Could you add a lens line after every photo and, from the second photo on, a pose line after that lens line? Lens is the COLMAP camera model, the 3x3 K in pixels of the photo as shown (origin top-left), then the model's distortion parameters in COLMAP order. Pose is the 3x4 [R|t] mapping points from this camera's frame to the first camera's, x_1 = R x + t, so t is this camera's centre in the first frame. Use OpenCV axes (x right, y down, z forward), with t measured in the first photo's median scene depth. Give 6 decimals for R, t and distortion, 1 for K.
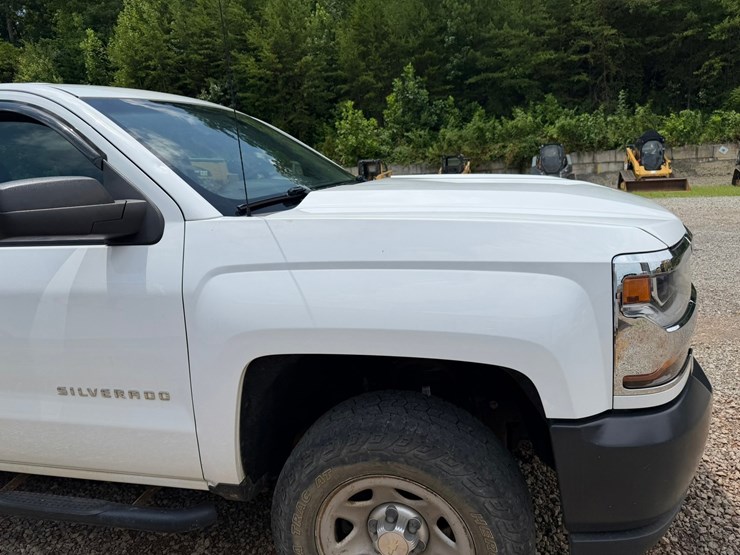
lens RADIAL K [[525.7, 0, 349.7], [0, 525.7, 275.0], [0, 0, 1]] dist [0.021100, -0.032912]
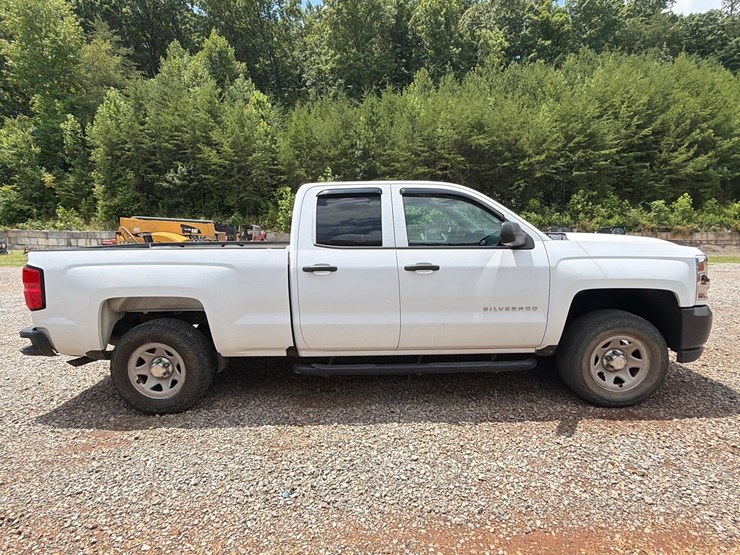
lens RADIAL K [[389.4, 0, 355.5], [0, 389.4, 276.9], [0, 0, 1]] dist [0.000586, -0.003399]
pose [[0.971969, 0.028777, 0.233341, -0.084036], [-0.005483, 0.994986, -0.099866, 0.013853], [-0.235045, 0.095787, 0.967253, -0.032348]]
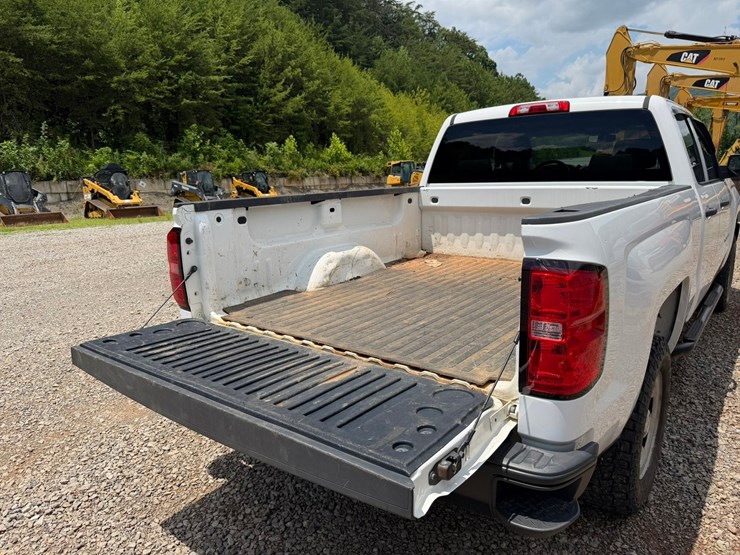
lens RADIAL K [[525.7, 0, 365.9], [0, 525.7, 282.9], [0, 0, 1]] dist [0.021100, -0.032912]
pose [[0.394068, -0.136508, 0.908887, -0.180826], [0.186881, 0.980151, 0.066185, -0.003479], [-0.899881, 0.143772, 0.411757, 0.079619]]
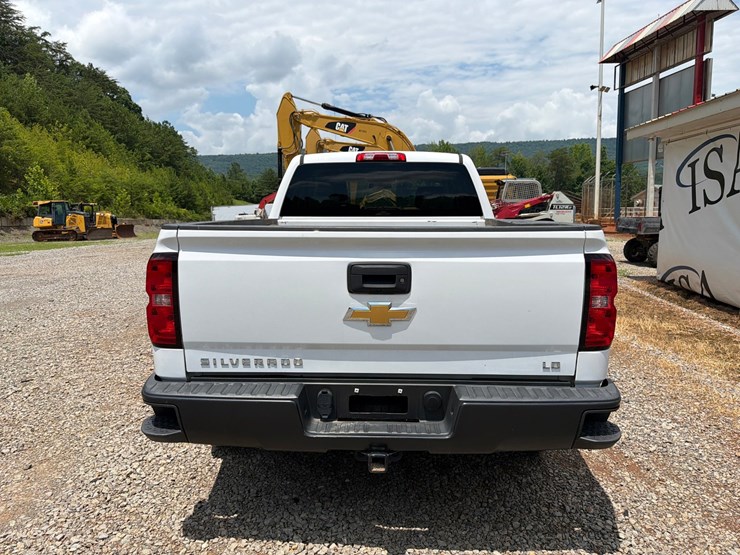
lens RADIAL K [[525.7, 0, 371.1], [0, 525.7, 278.8], [0, 0, 1]] dist [0.021100, -0.032912]
pose [[-0.235914, -0.055179, 0.970206, -0.193074], [0.212936, 0.971188, 0.107012, -0.010467], [-0.948158, 0.231837, -0.217368, 0.130049]]
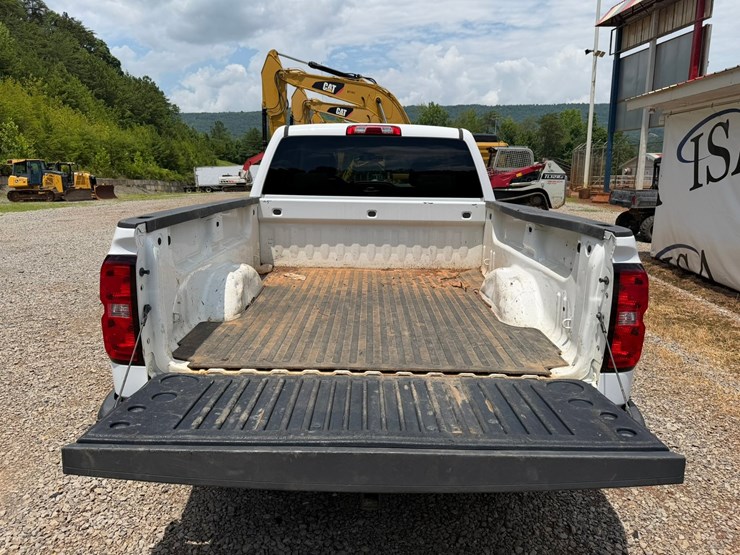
lens RADIAL K [[525.7, 0, 371.7], [0, 525.7, 279.8], [0, 0, 1]] dist [0.021100, -0.032912]
pose [[-0.261336, -0.126088, 0.956977, -0.182200], [0.196735, 0.963662, 0.180694, -0.014783], [-0.944986, 0.235493, -0.227034, 0.127471]]
